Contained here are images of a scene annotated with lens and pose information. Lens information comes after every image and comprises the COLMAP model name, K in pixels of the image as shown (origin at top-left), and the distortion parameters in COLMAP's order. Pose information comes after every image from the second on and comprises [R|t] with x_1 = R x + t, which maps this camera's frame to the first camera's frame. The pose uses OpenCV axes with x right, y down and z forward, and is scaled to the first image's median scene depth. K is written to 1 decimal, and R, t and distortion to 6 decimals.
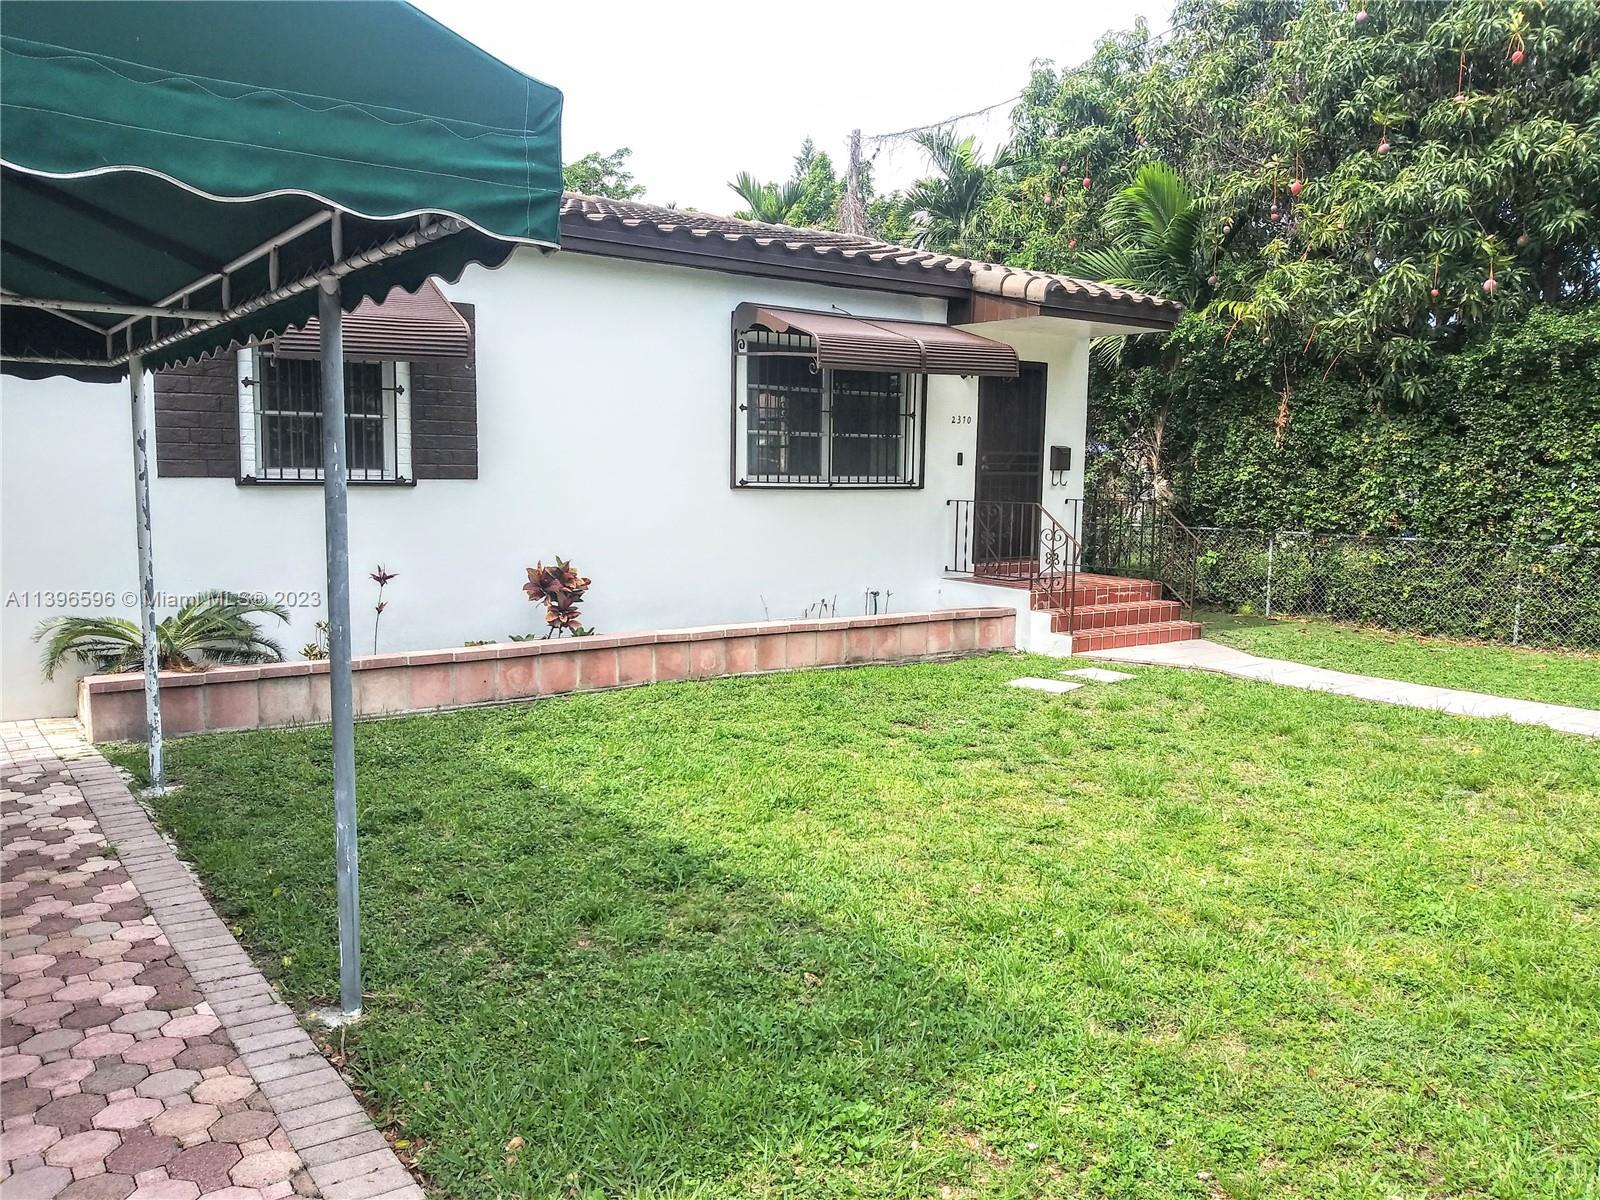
lens RADIAL K [[1245.6, 0, 817.0], [0, 1245.6, 598.5], [0, 0, 1]] dist [0.085573, -0.158389]
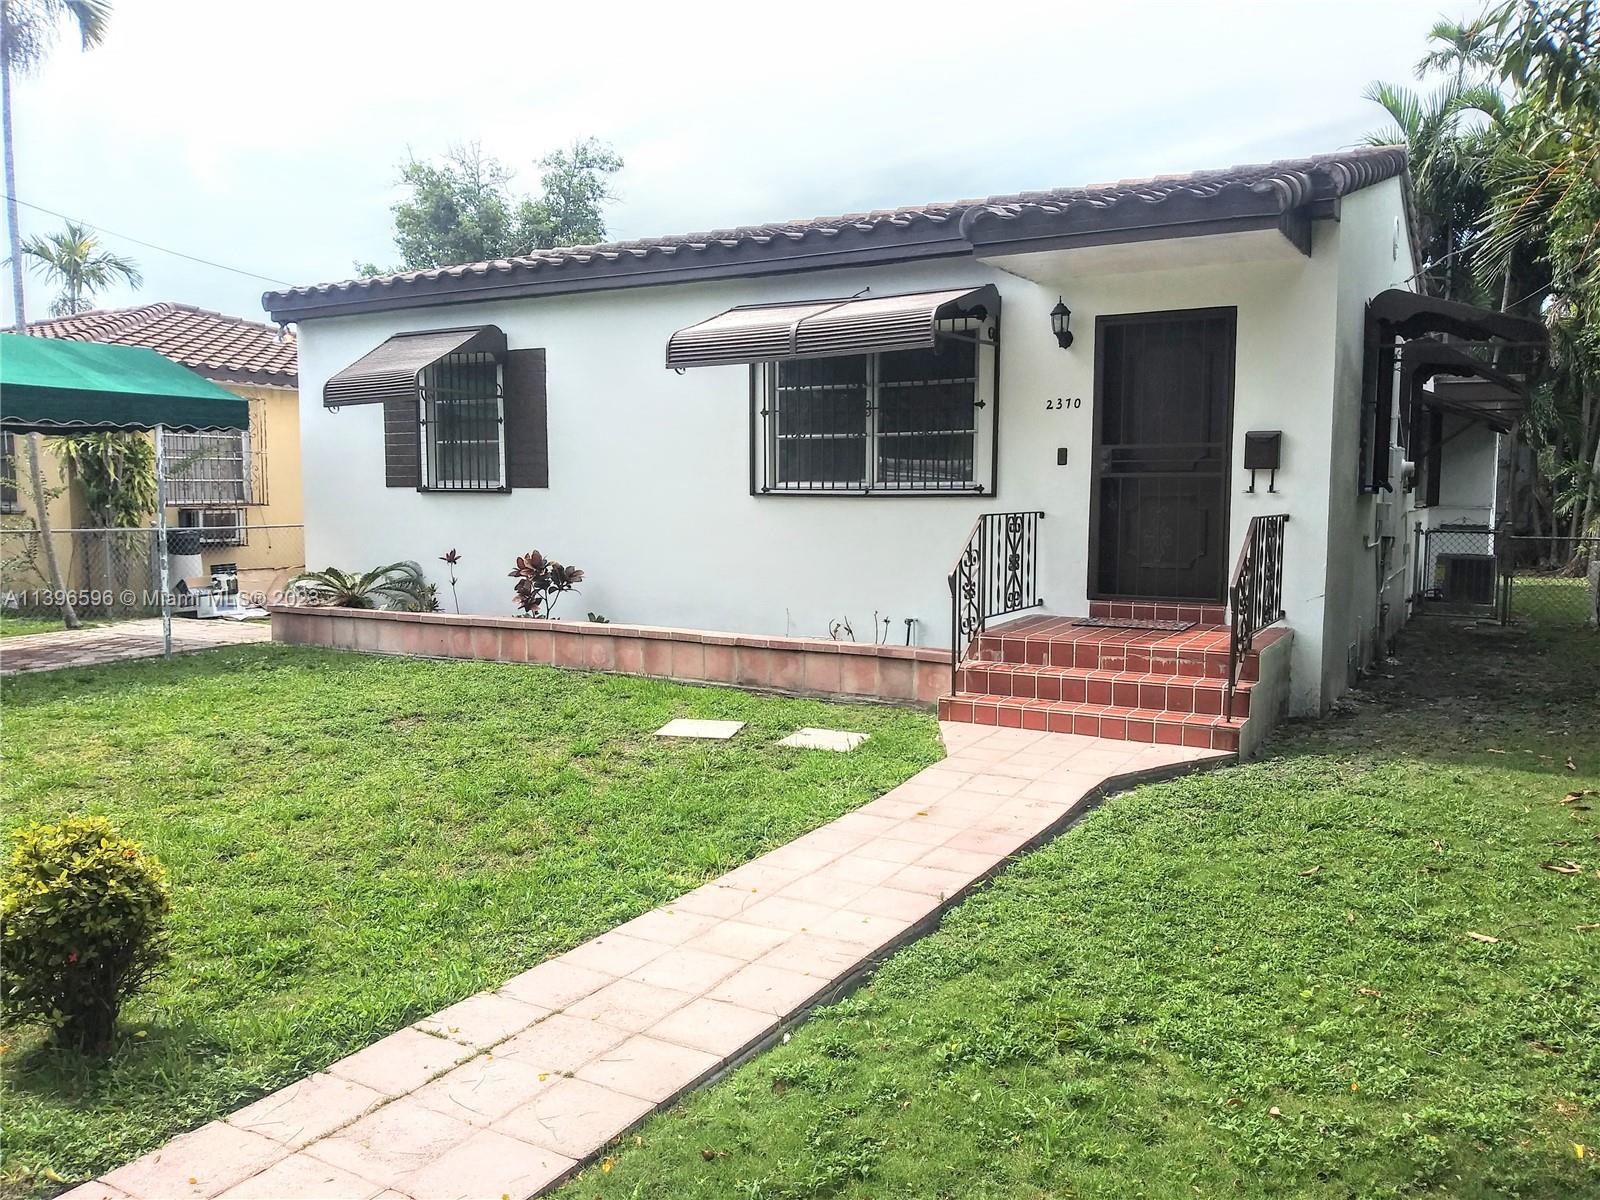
lens RADIAL K [[1245.6, 0, 817.0], [0, 1245.6, 598.5], [0, 0, 1]] dist [0.085573, -0.158389]
pose [[0.394169, 0.074821, -0.915987, 0.882006], [-0.085899, 0.995317, 0.044337, -0.056577], [0.915015, 0.061206, 0.398750, 0.674890]]
